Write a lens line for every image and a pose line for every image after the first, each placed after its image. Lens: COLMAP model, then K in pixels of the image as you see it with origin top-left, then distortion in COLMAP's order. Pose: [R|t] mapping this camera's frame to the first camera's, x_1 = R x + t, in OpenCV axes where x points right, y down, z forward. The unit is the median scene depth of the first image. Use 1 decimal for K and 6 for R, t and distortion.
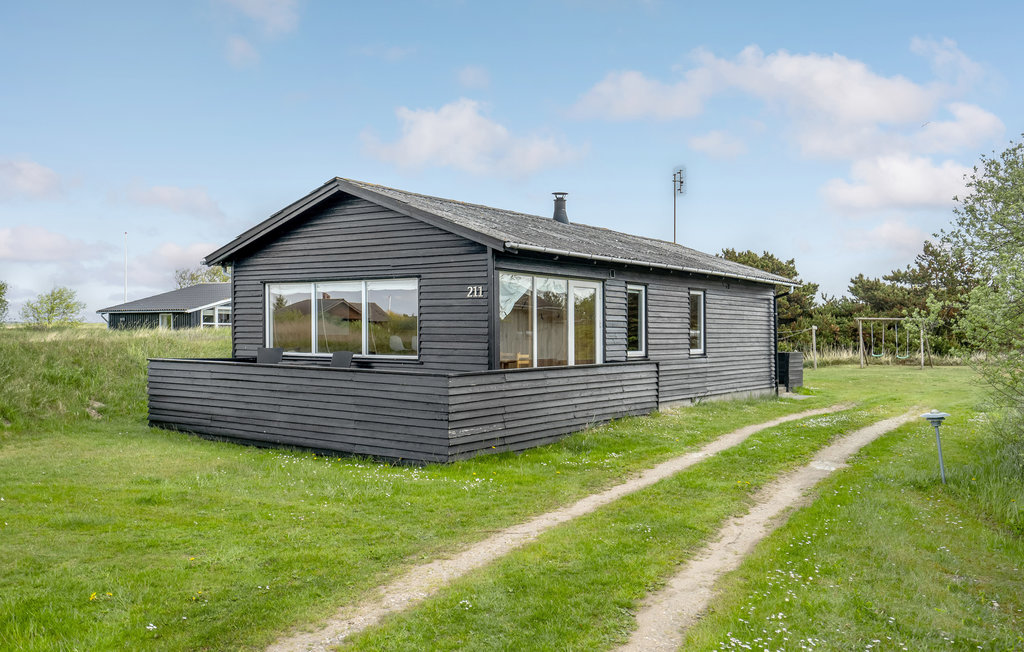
lens RADIAL K [[880.7, 0, 525.8], [0, 880.7, 324.6], [0, 0, 1]] dist [0.048185, 0.004130]
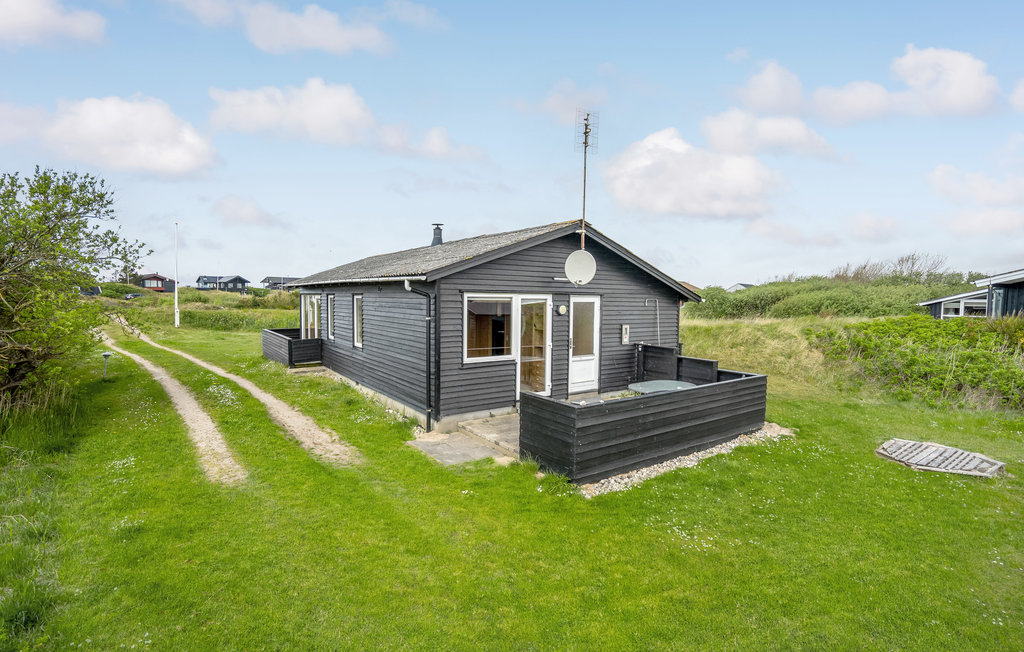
lens RADIAL K [[472.3, 0, 510.7], [0, 472.3, 322.2], [0, 0, 1]] dist [-0.057721, 0.023416]
pose [[-0.317330, 0.045086, -0.947243, 0.926746], [-0.008186, 0.998702, 0.050278, -0.043285], [0.948280, 0.023709, -0.316549, 1.765481]]
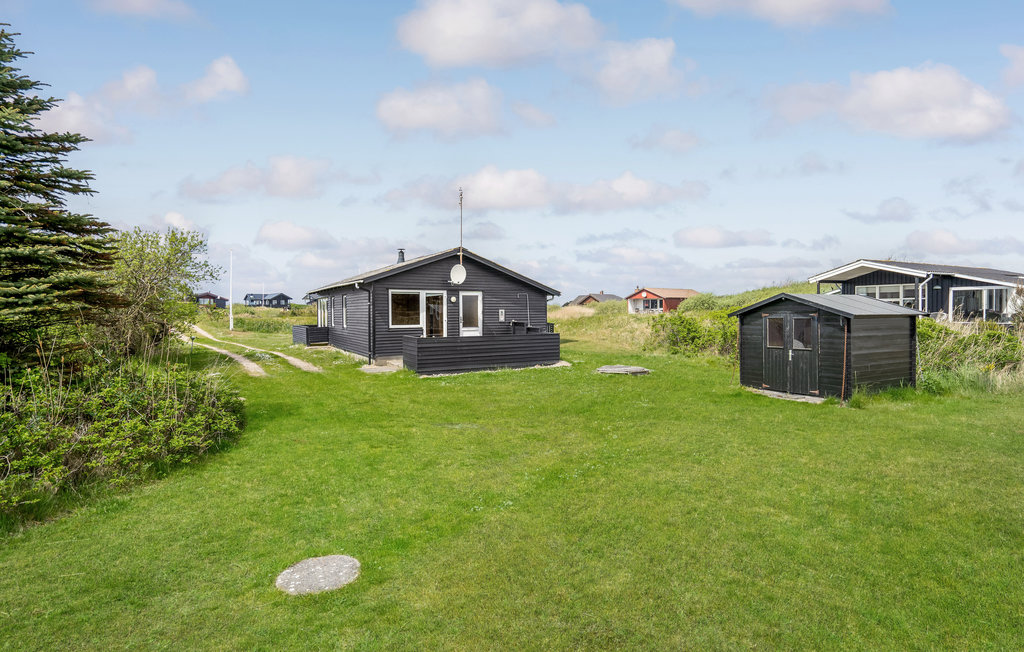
lens RADIAL K [[512.2, 0, 516.1], [0, 512.2, 325.1], [0, 0, 1]] dist [-0.040219, 0.017871]
pose [[-0.412225, 0.021726, -0.910823, 1.341660], [0.008753, 0.999764, 0.019886, 0.012143], [0.911040, 0.000225, -0.412318, 2.282933]]
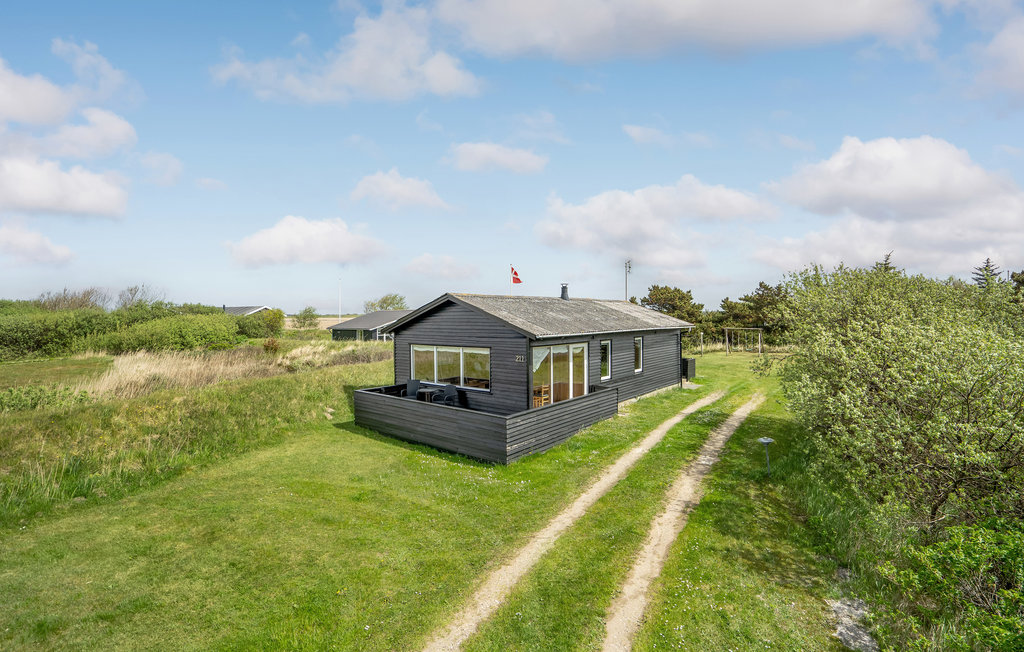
lens RADIAL K [[472.3, 0, 510.7], [0, 472.3, 322.2], [0, 0, 1]] dist [-0.057721, 0.023416]
pose [[0.997405, -0.003605, -0.071899, -0.003475], [0.005635, 0.999591, 0.028045, -0.126992], [0.071769, -0.028378, 0.997018, -0.004062]]
